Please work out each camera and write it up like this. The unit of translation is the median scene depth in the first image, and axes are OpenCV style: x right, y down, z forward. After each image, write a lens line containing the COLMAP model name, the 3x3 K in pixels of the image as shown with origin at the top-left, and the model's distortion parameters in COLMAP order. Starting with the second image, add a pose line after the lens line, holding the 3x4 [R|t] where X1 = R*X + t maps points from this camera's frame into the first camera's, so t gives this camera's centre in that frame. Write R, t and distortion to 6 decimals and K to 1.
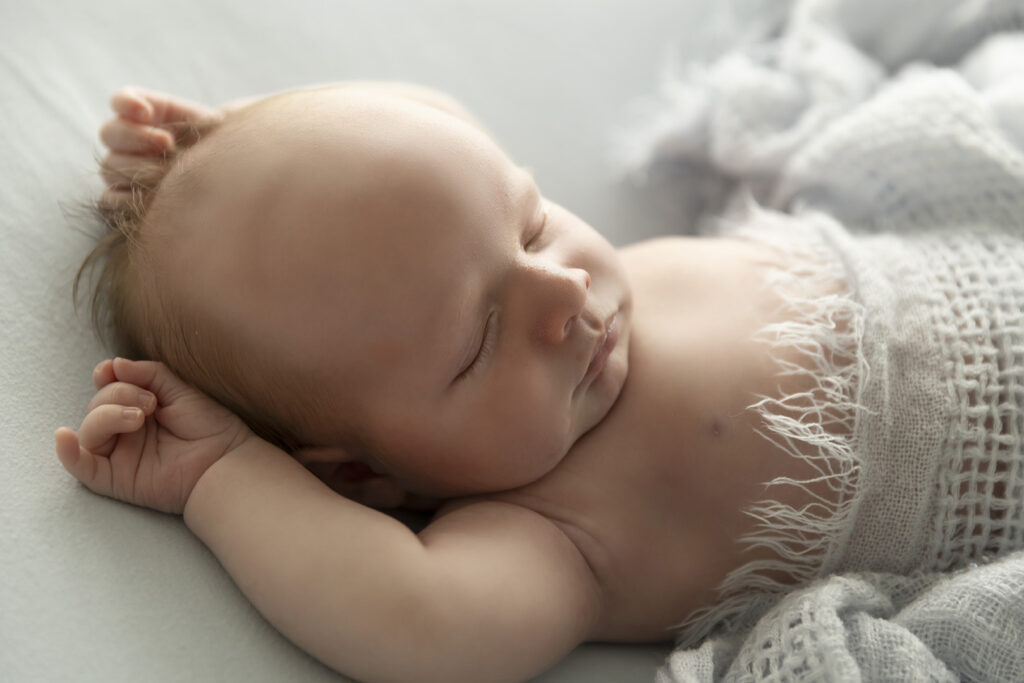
lens RADIAL K [[2087.5, 0, 517.5], [0, 2087.5, 338.7], [0, 0, 1]] dist [-0.083775, 0.000000]
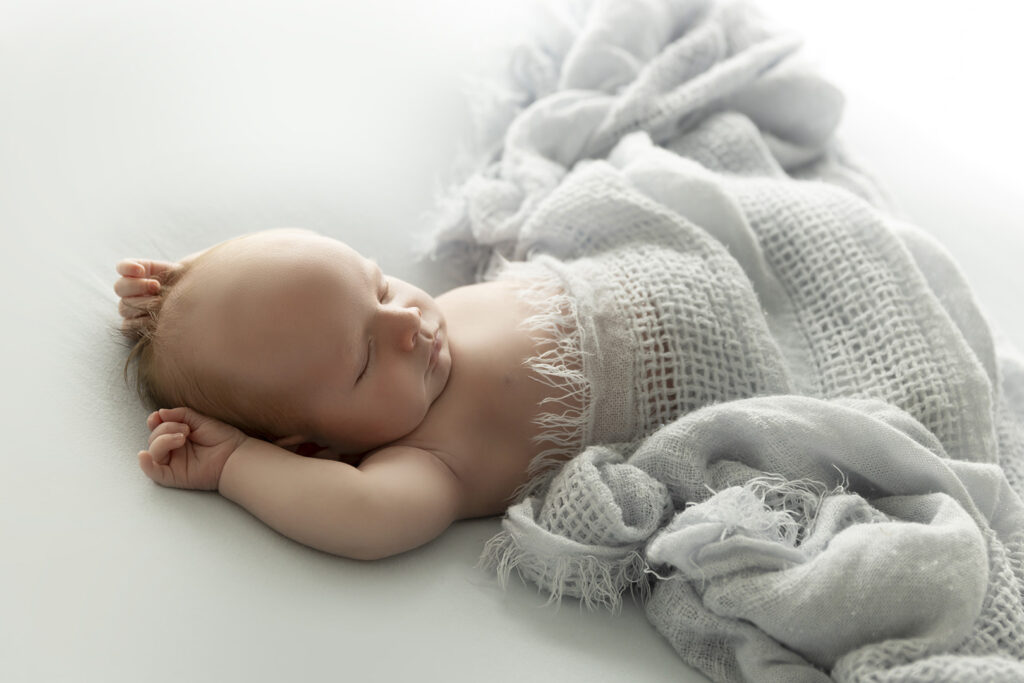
lens RADIAL K [[1517.1, 0, 506.3], [0, 1517.1, 341.2], [0, 0, 1]] dist [-0.038341, 0.000000]
pose [[0.975480, -0.194118, 0.103713, -0.032155], [0.197996, 0.979791, -0.028410, 0.046358], [-0.096102, 0.048248, 0.994201, -0.278509]]
